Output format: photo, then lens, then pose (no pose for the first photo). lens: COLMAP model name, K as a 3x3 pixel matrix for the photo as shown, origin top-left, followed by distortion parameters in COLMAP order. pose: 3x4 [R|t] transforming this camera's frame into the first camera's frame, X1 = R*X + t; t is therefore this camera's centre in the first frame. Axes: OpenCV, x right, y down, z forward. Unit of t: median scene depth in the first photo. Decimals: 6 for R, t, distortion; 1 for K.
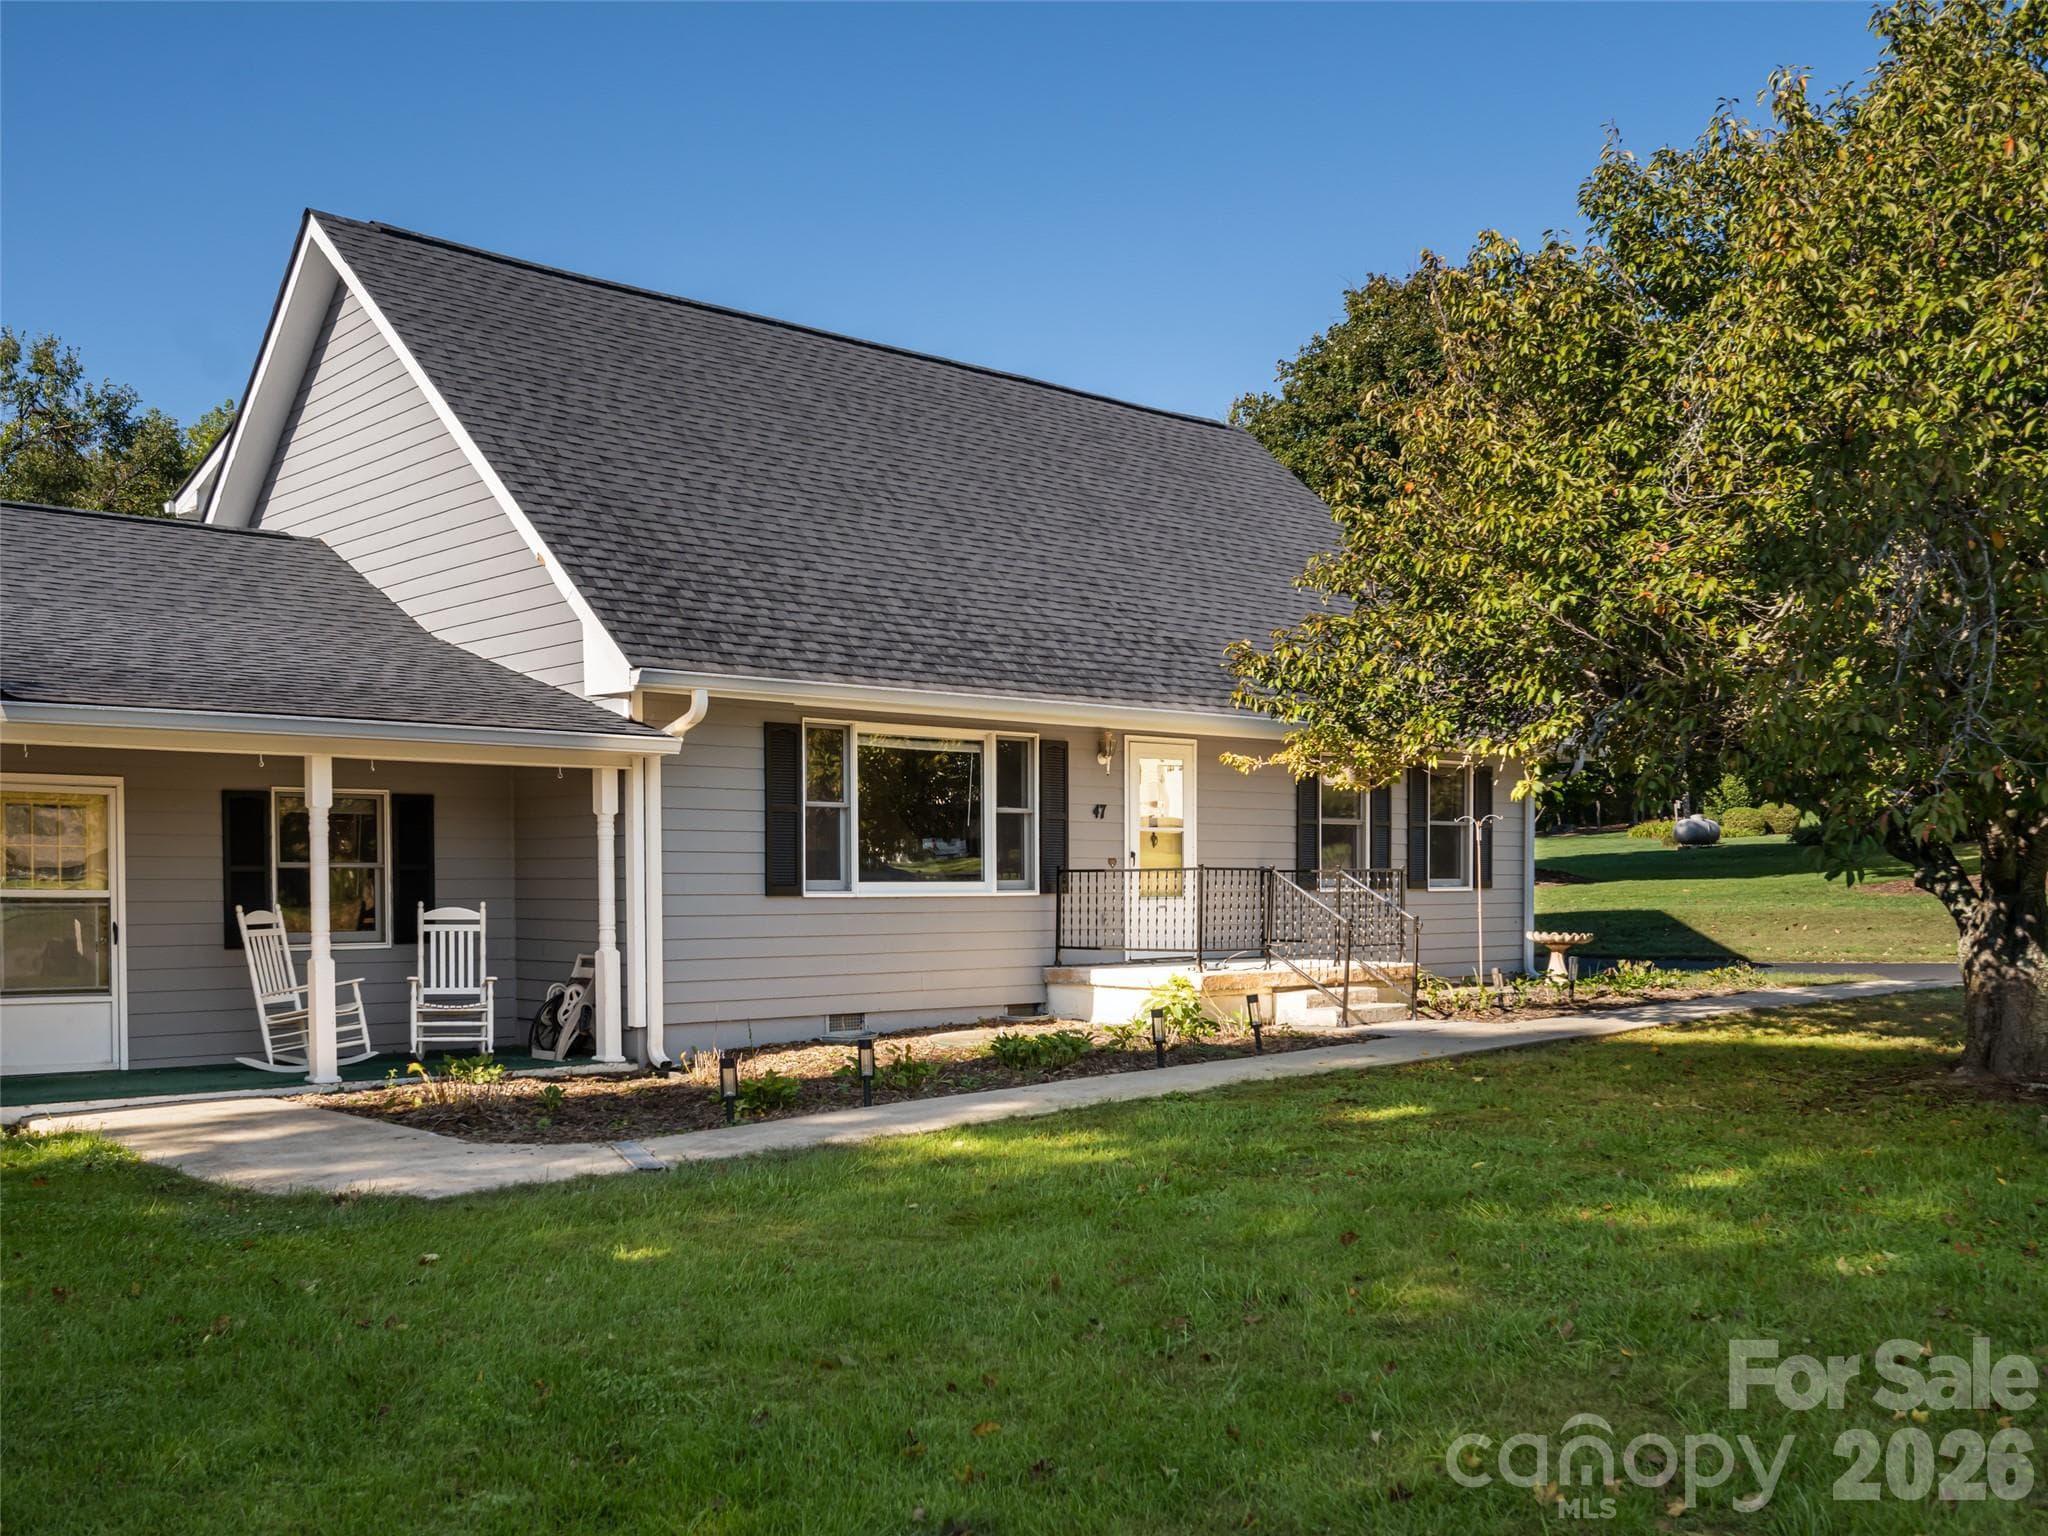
lens RADIAL K [[1815.8, 0, 1024.0], [0, 1815.8, 768.0], [0, 0, 1]] dist [0.002392, 0.004068]
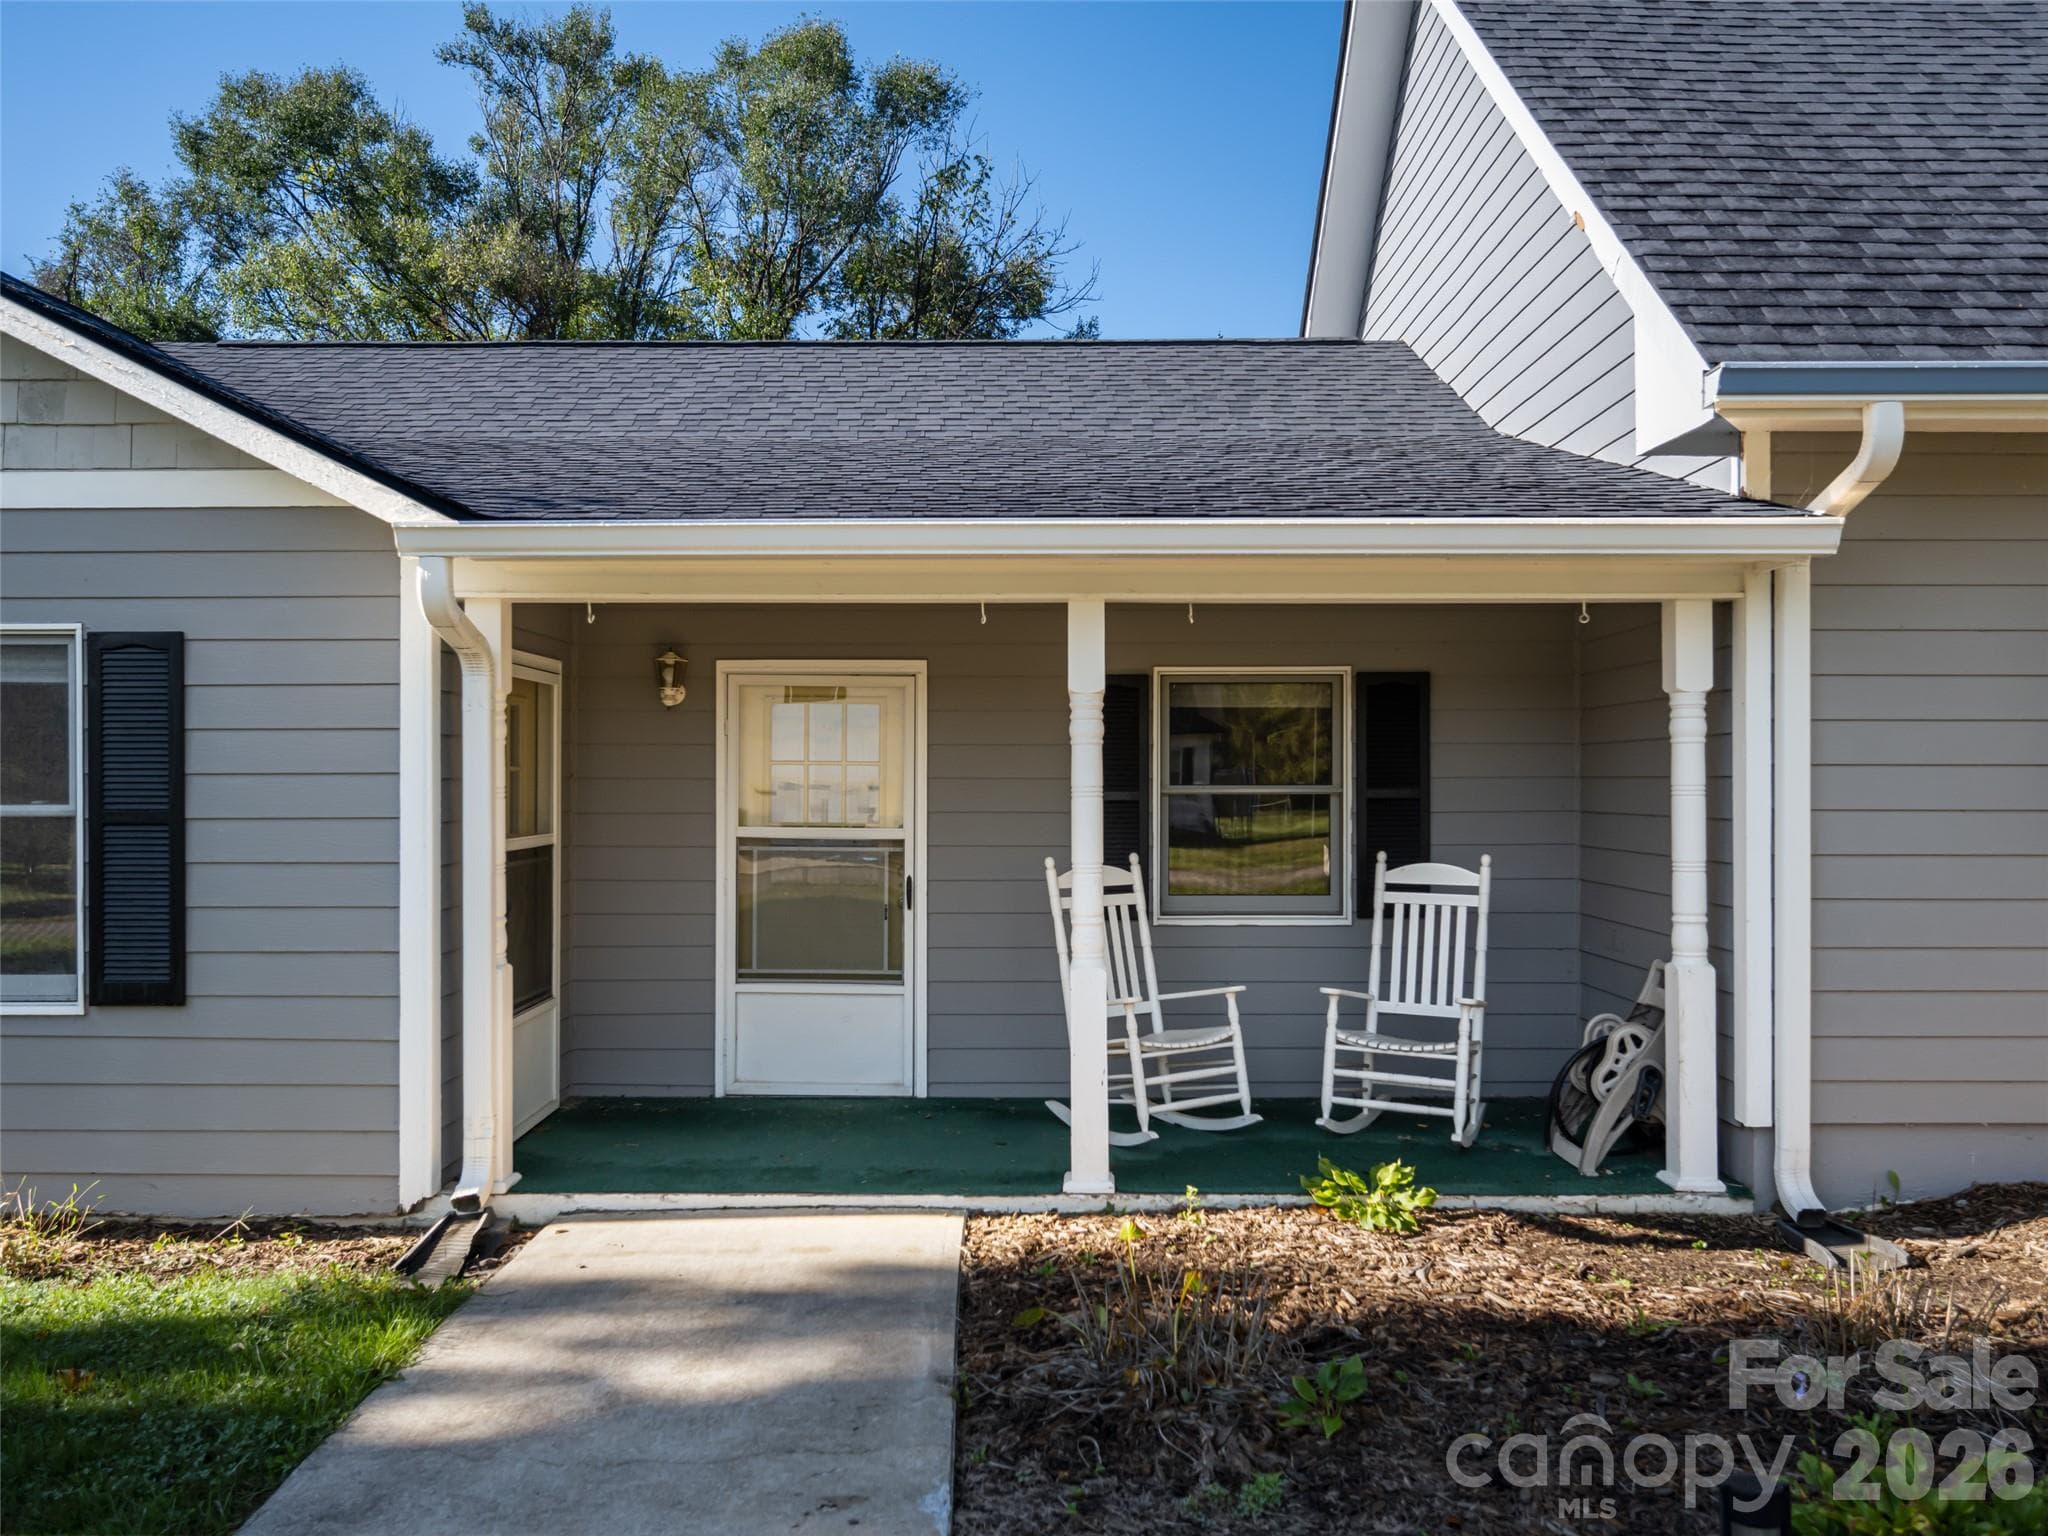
lens RADIAL K [[1595.3, 0, 1026.8], [0, 1595.3, 806.2], [0, 0, 1]] dist [0.002247, 0.005552]
pose [[0.713264, 0.013978, -0.700756, -0.051714], [0.040534, 0.997305, 0.061151, 0.022642], [0.699722, -0.072022, 0.710775, 0.561111]]
